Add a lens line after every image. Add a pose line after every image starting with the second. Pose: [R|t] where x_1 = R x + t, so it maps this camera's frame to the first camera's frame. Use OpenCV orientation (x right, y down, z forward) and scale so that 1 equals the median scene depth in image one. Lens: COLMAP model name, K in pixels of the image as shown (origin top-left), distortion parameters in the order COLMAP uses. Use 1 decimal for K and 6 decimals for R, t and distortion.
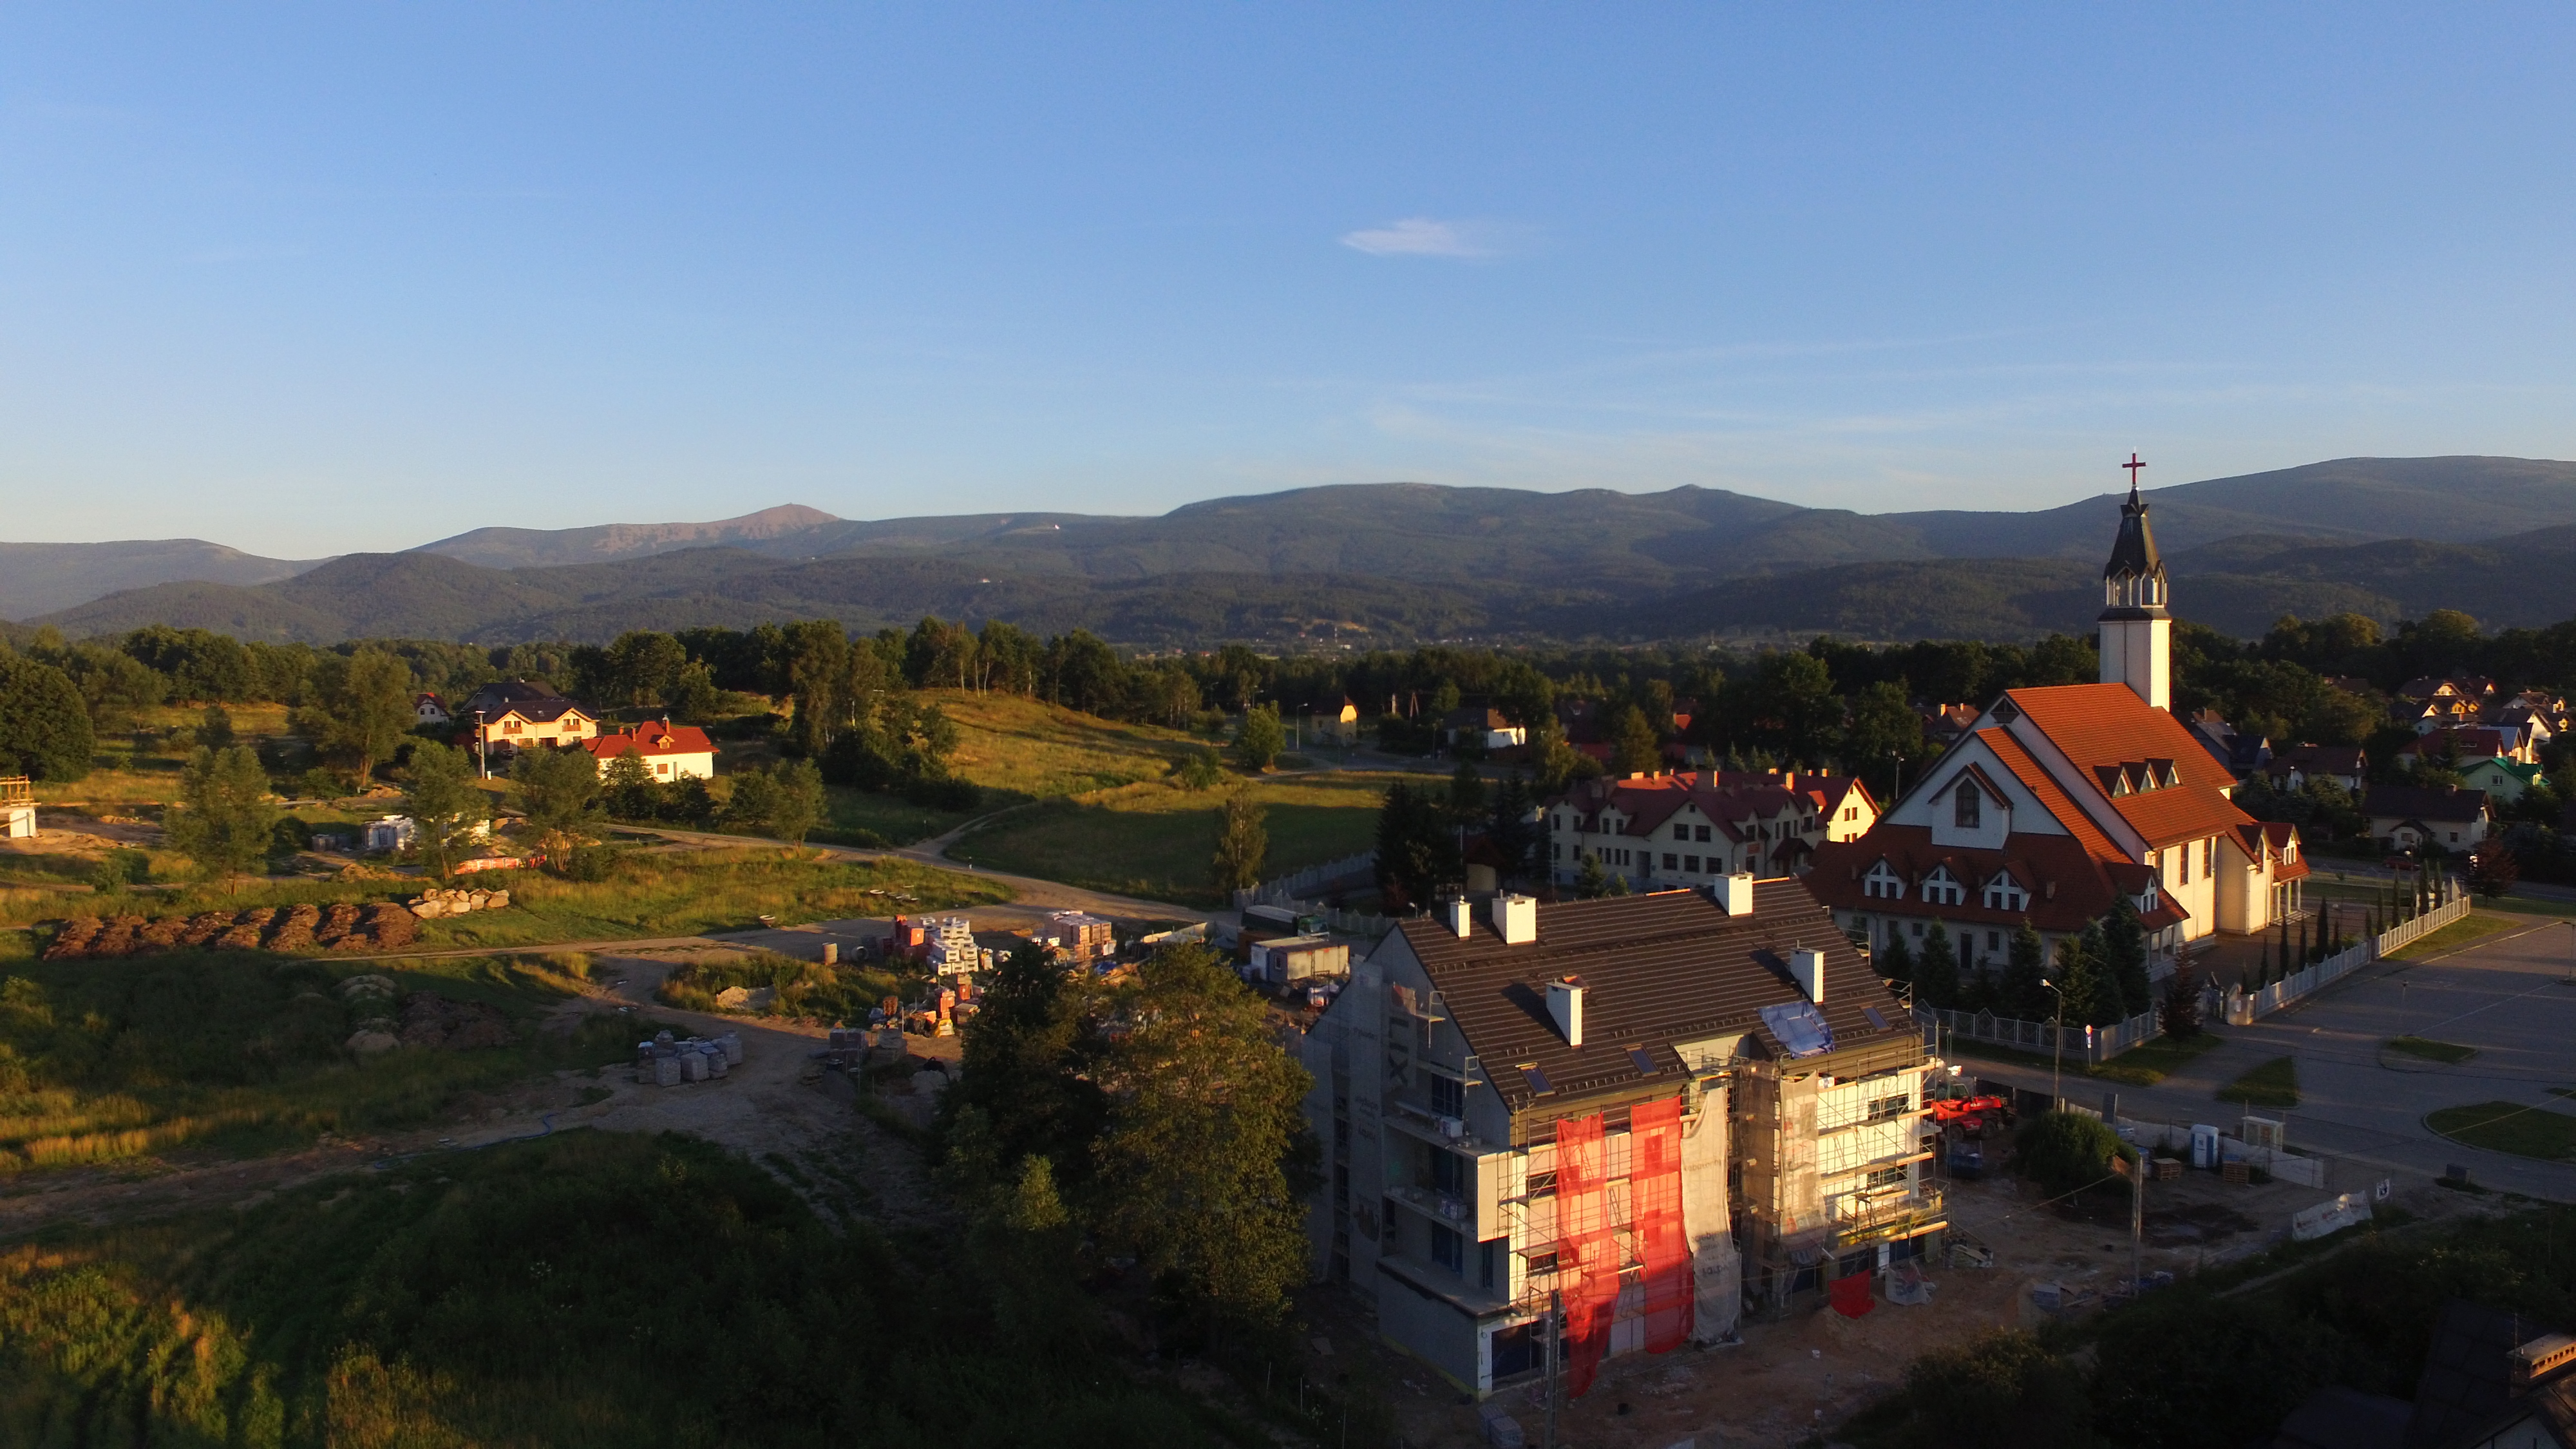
lens RADIAL K [[1739.8, 0, 1310.8], [0, 1739.8, 728.2], [0, 0, 1]] dist [-0.126840, 0.091889]
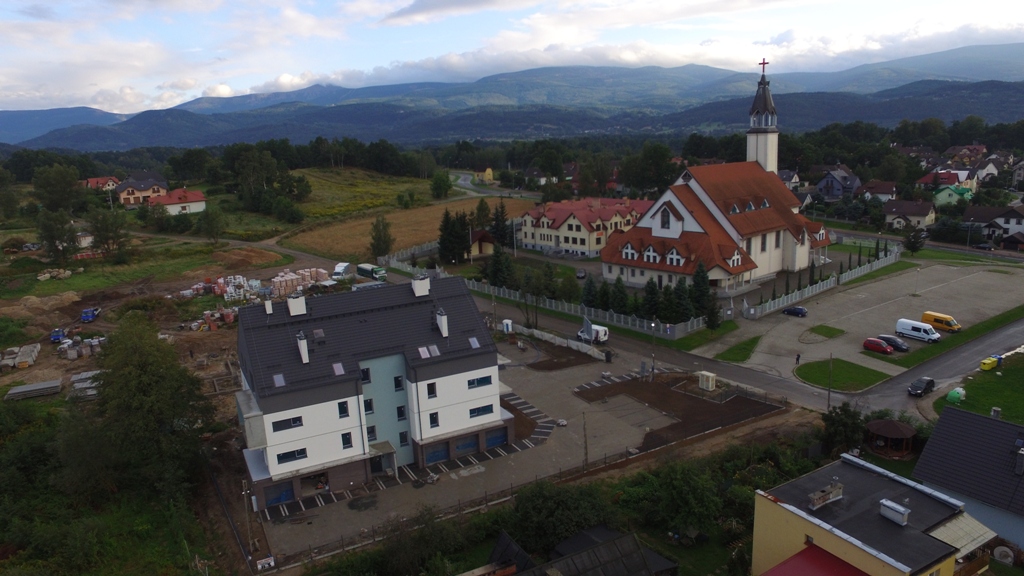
lens RADIAL K [[691.6, 0, 521.7], [0, 691.6, 293.2], [0, 0, 1]] dist [-0.126840, 0.091889]
pose [[0.999334, -0.020949, -0.029894, 0.202640], [0.025972, 0.983505, 0.179009, -0.025888], [0.025651, -0.179666, 0.983393, 0.062079]]
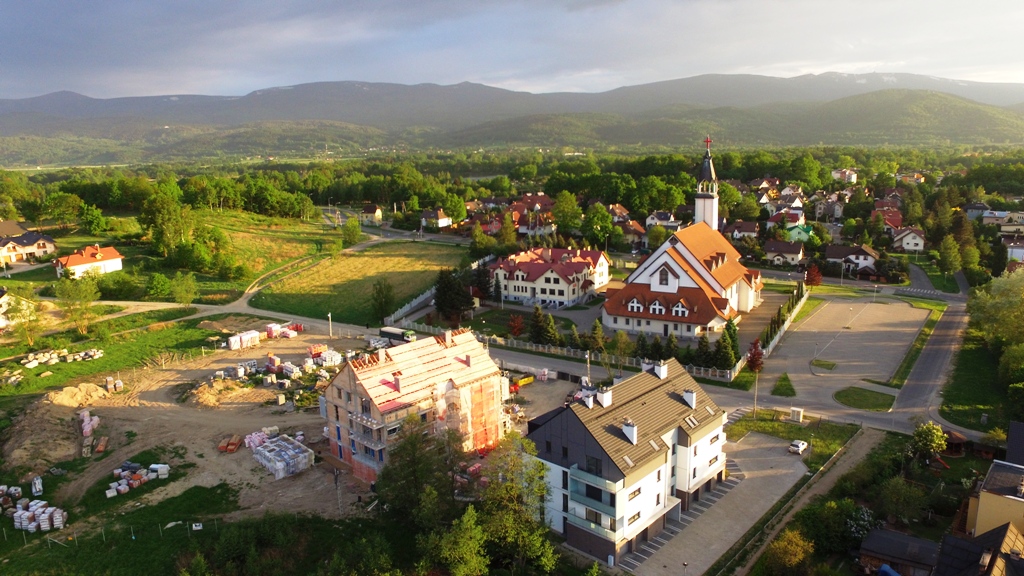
lens RADIAL K [[691.6, 0, 522.1], [0, 691.6, 291.1], [0, 0, 1]] dist [-0.126840, 0.091889]
pose [[0.956881, -0.072143, 0.281378, -0.144232], [0.026446, 0.986281, 0.162941, -0.113803], [-0.289273, -0.148474, 0.945662, 0.003564]]
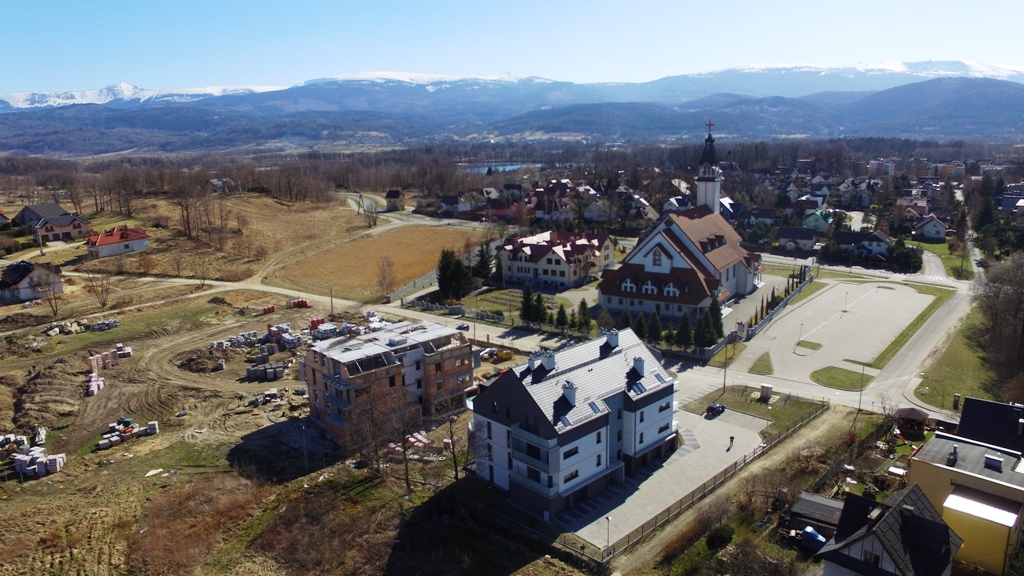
lens RADIAL K [[691.6, 0, 521.0], [0, 691.6, 288.9], [0, 0, 1]] dist [-0.126840, 0.091889]
pose [[0.973450, -0.063224, 0.219995, -0.081924], [0.025153, 0.984823, 0.171729, -0.098548], [-0.227514, -0.161636, 0.960266, -0.043525]]
